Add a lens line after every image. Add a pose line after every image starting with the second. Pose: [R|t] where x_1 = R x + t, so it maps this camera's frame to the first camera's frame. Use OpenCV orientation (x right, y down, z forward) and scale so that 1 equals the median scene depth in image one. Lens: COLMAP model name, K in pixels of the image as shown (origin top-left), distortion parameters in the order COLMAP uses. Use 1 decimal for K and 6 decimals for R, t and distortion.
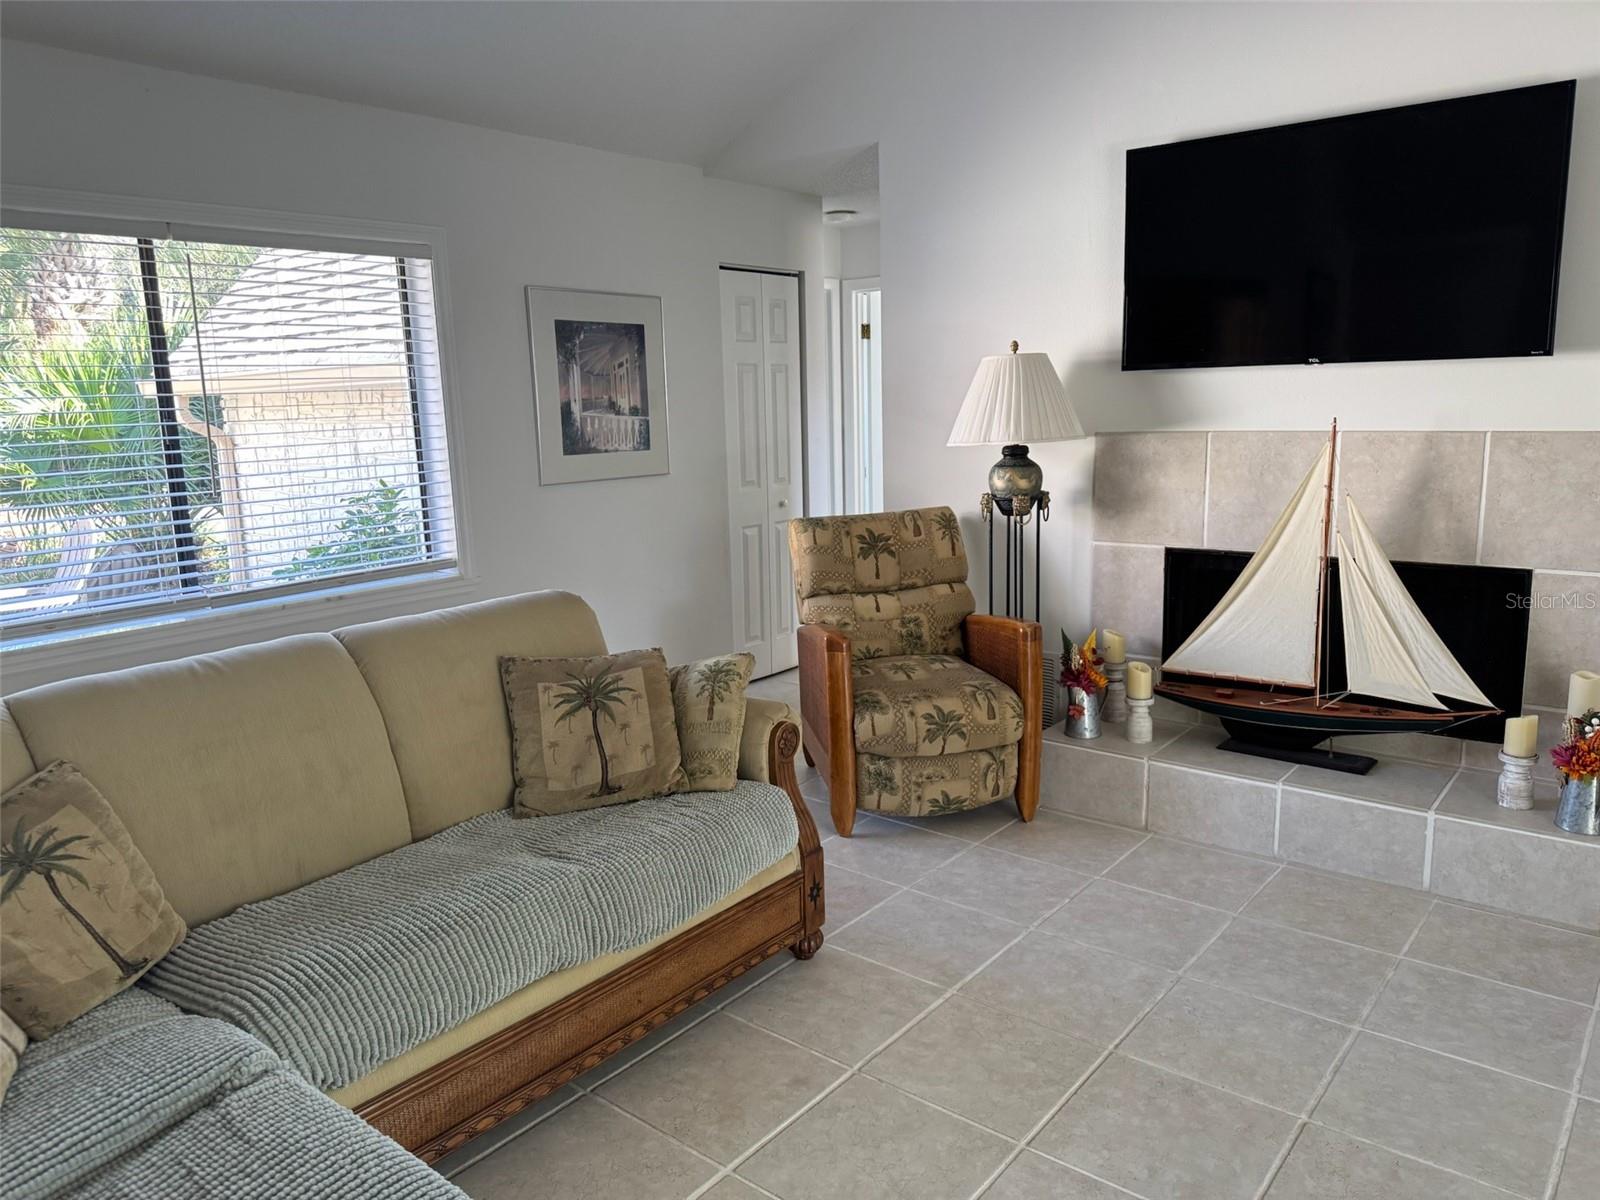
lens RADIAL K [[1131.1, 0, 796.0], [0, 1131.1, 607.7], [0, 0, 1]] dist [0.114719, -0.176846]
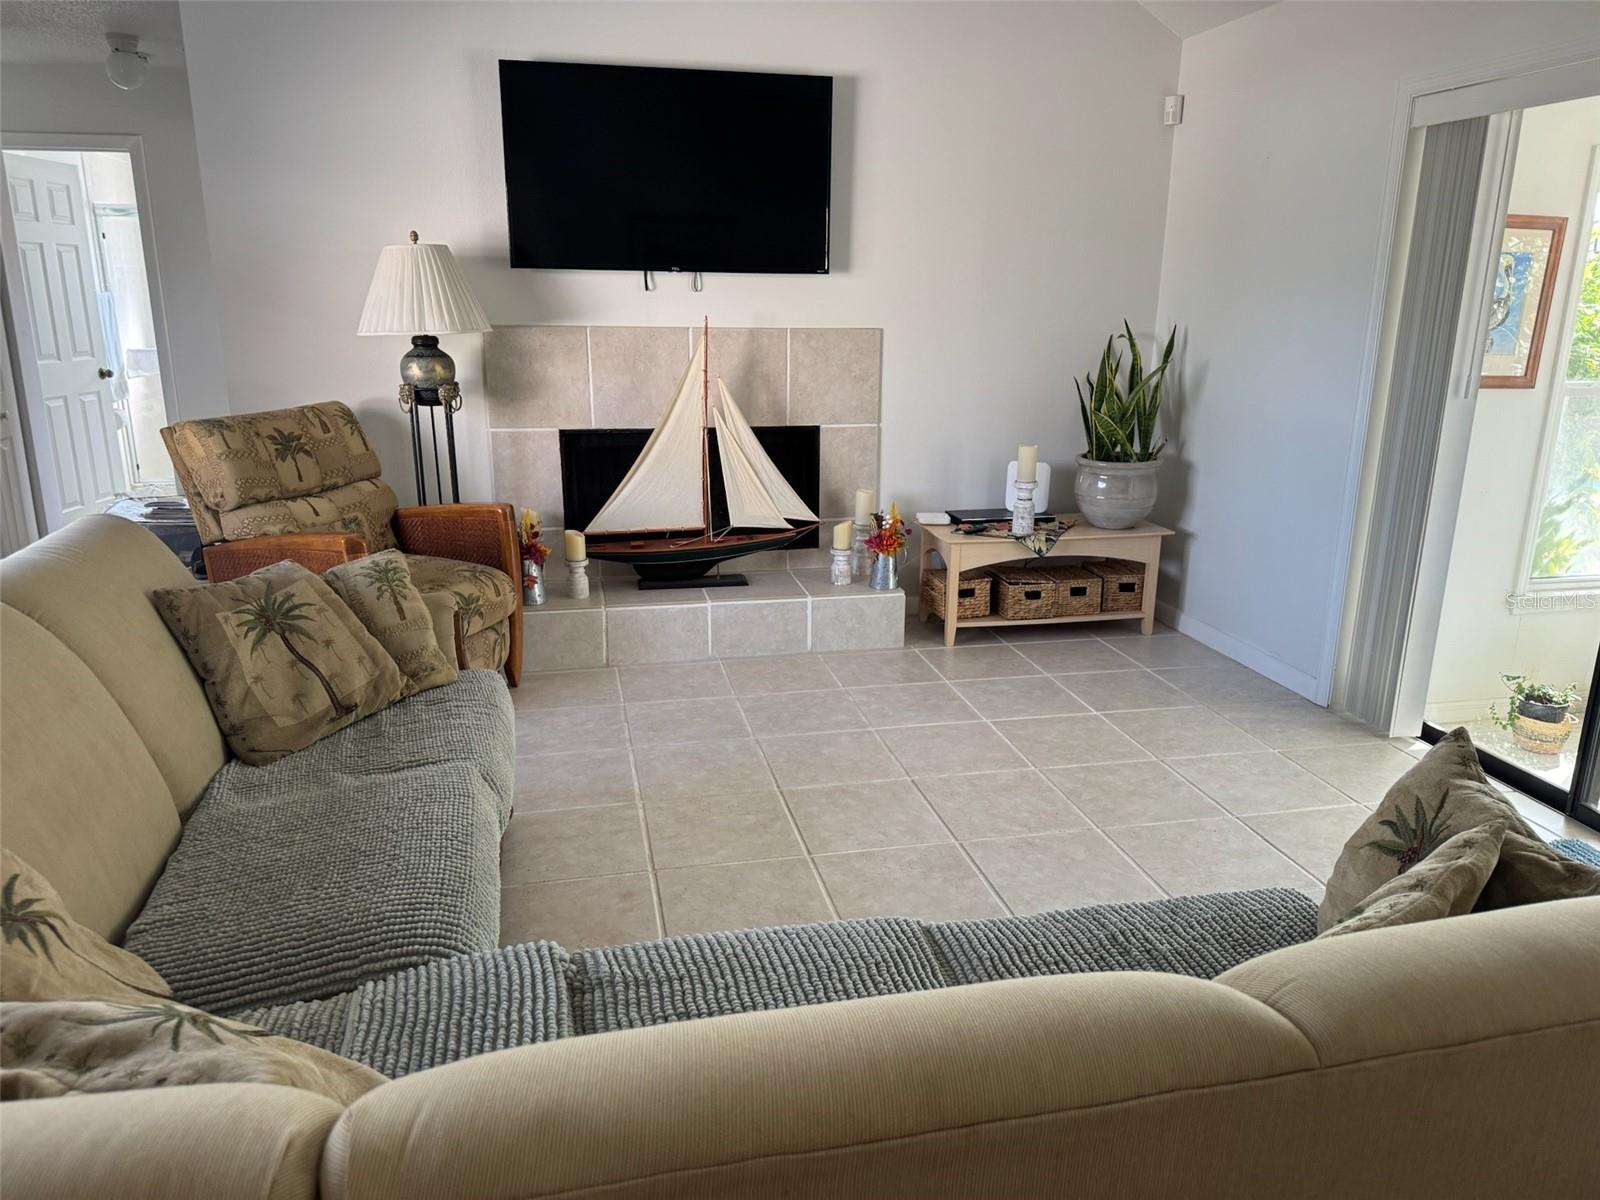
lens RADIAL K [[1114.6, 0, 802.8], [0, 1114.6, 634.2], [0, 0, 1]] dist [0.109979, -0.179792]
pose [[0.612518, -0.197461, 0.765396, -0.476586], [0.120521, 0.980304, 0.156455, 0.001907], [-0.781214, -0.003585, 0.624252, 0.110983]]
